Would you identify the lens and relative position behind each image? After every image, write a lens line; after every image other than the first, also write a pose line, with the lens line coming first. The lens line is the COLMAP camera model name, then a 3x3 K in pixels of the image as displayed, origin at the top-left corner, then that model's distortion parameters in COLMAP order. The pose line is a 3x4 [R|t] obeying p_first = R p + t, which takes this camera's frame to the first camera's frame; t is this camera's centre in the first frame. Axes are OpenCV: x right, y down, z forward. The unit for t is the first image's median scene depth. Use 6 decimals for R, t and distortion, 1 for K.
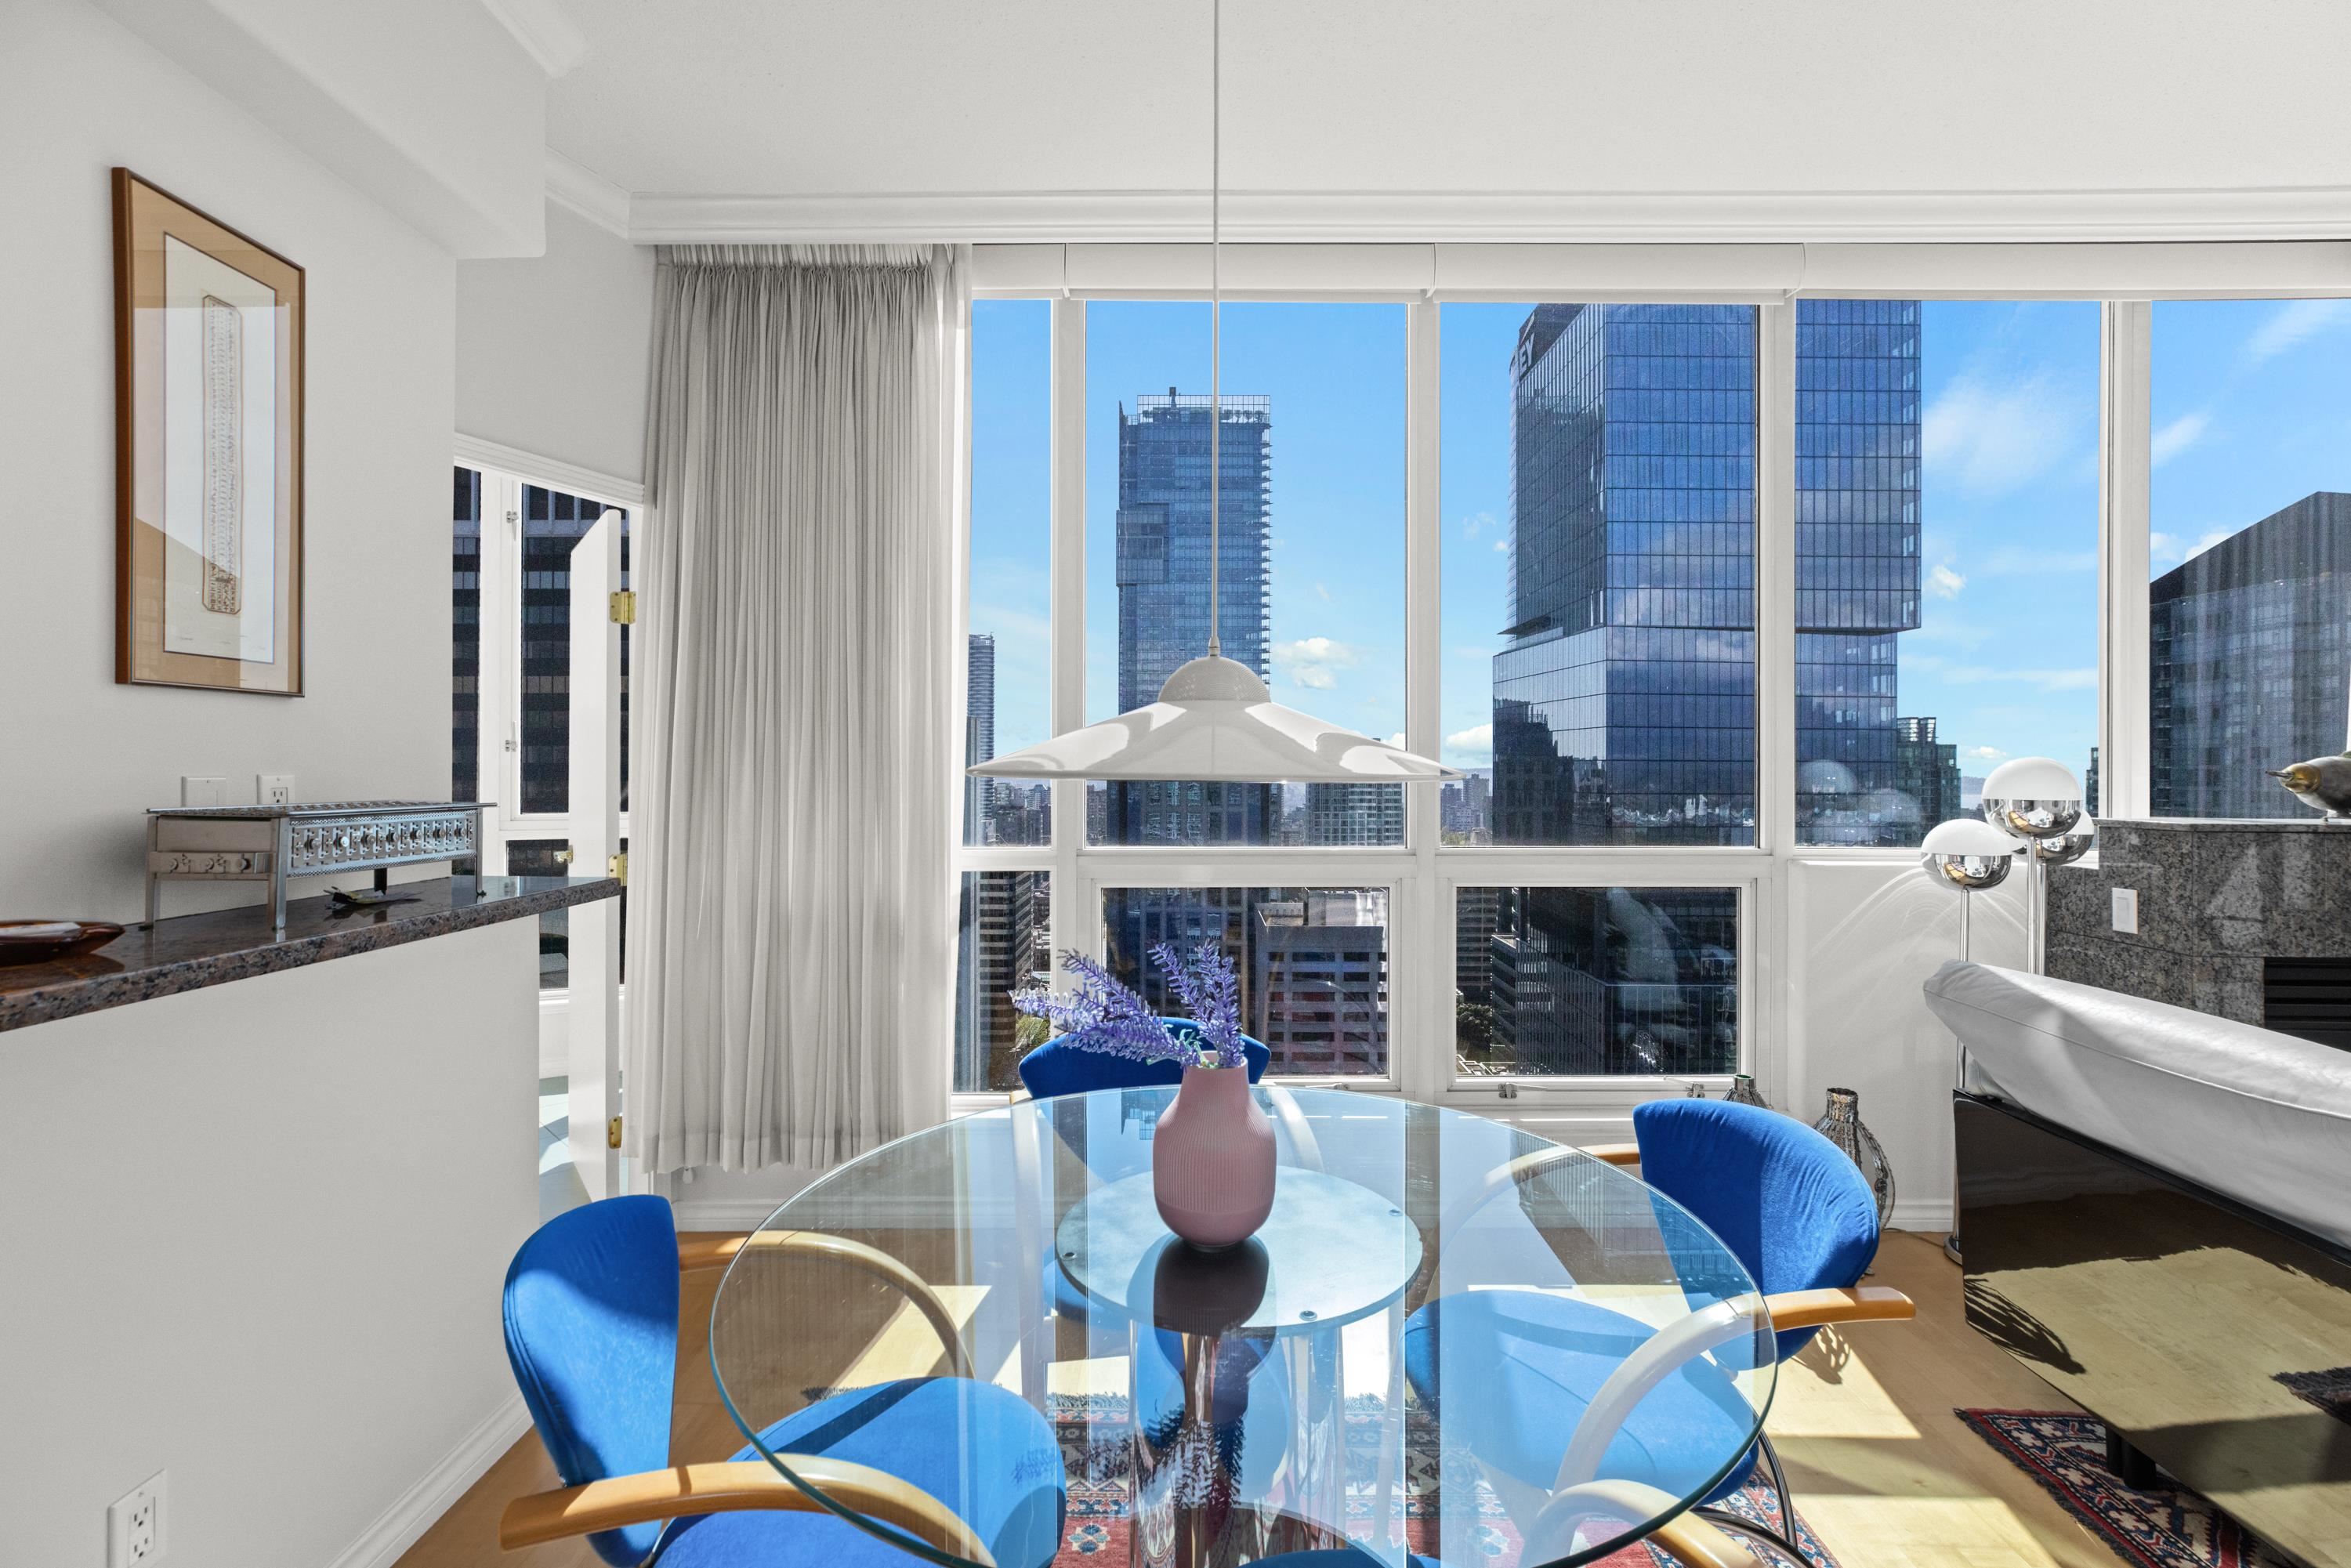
lens RADIAL K [[1056.4, 0, 1178.5], [0, 1056.4, 766.6], [0, 0, 1]] dist [-0.026285, 0.015398]
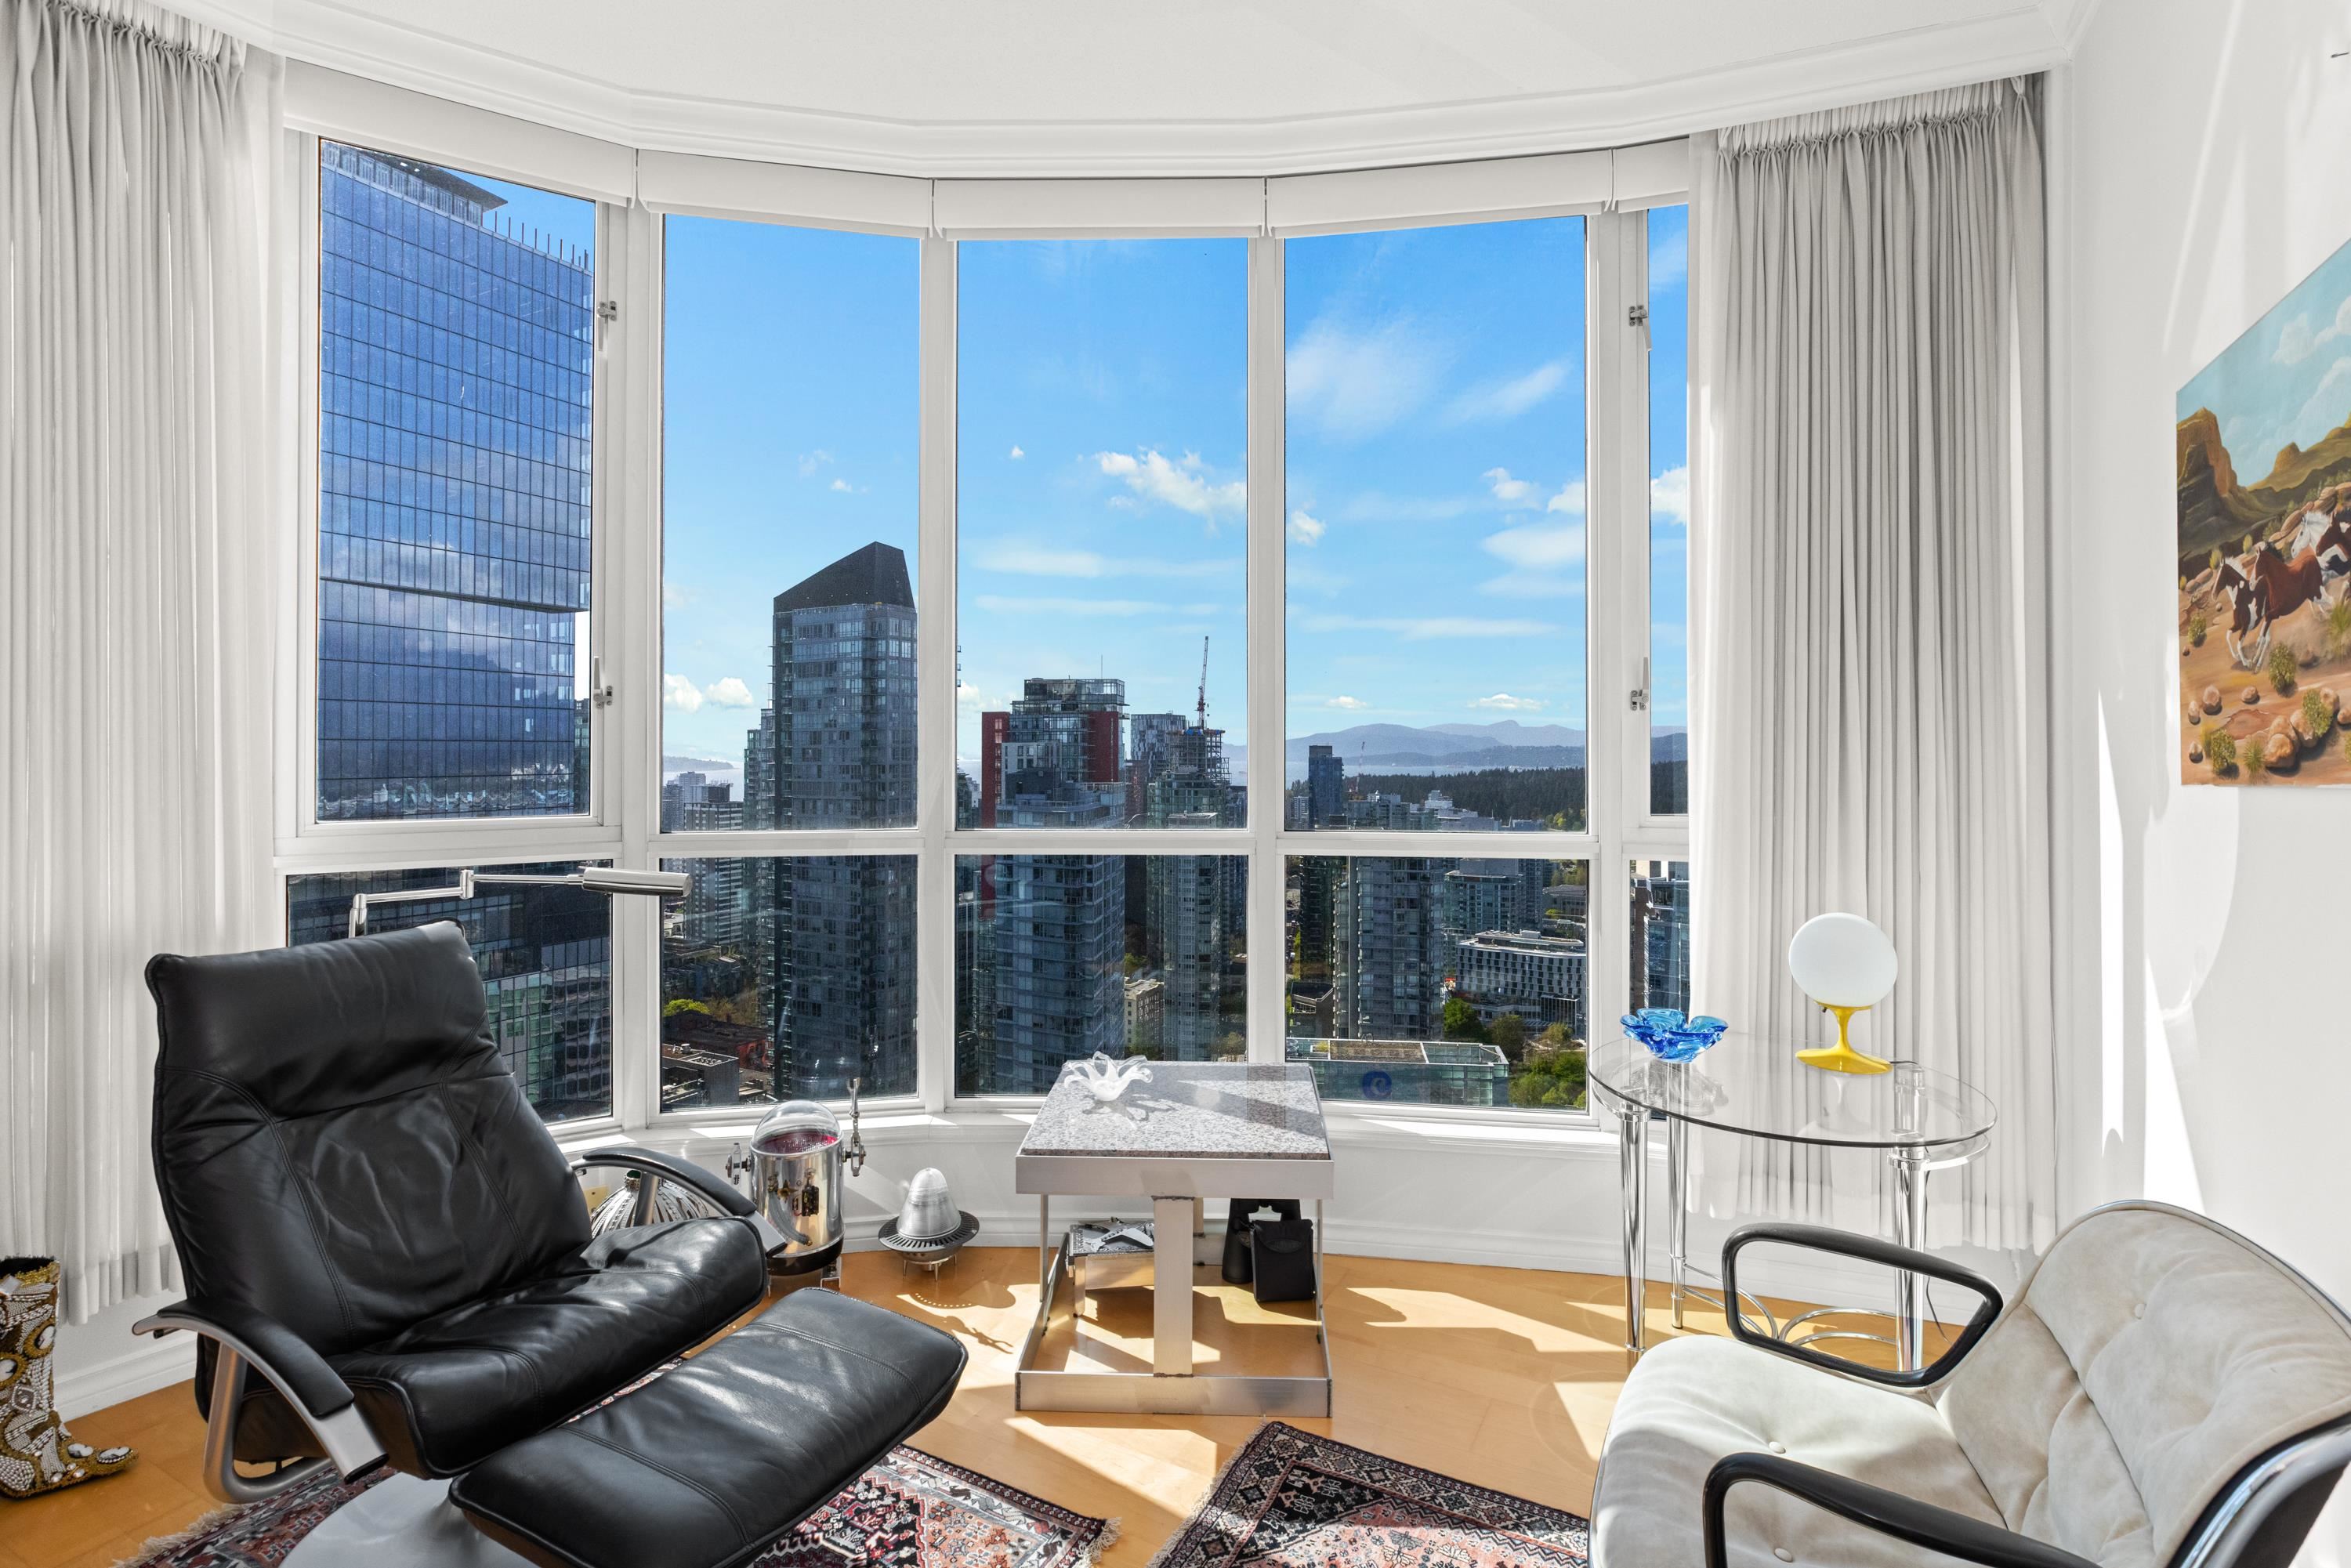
lens RADIAL K [[1088.3, 0, 1203.9], [0, 1088.3, 742.1], [0, 0, 1]] dist [-0.022181, 0.005537]
pose [[0.446628, 0.002731, 0.894716, 1.047974], [0.000952, 0.999993, -0.003528, 0.009753], [-0.894719, 0.002427, 0.446622, -0.009751]]
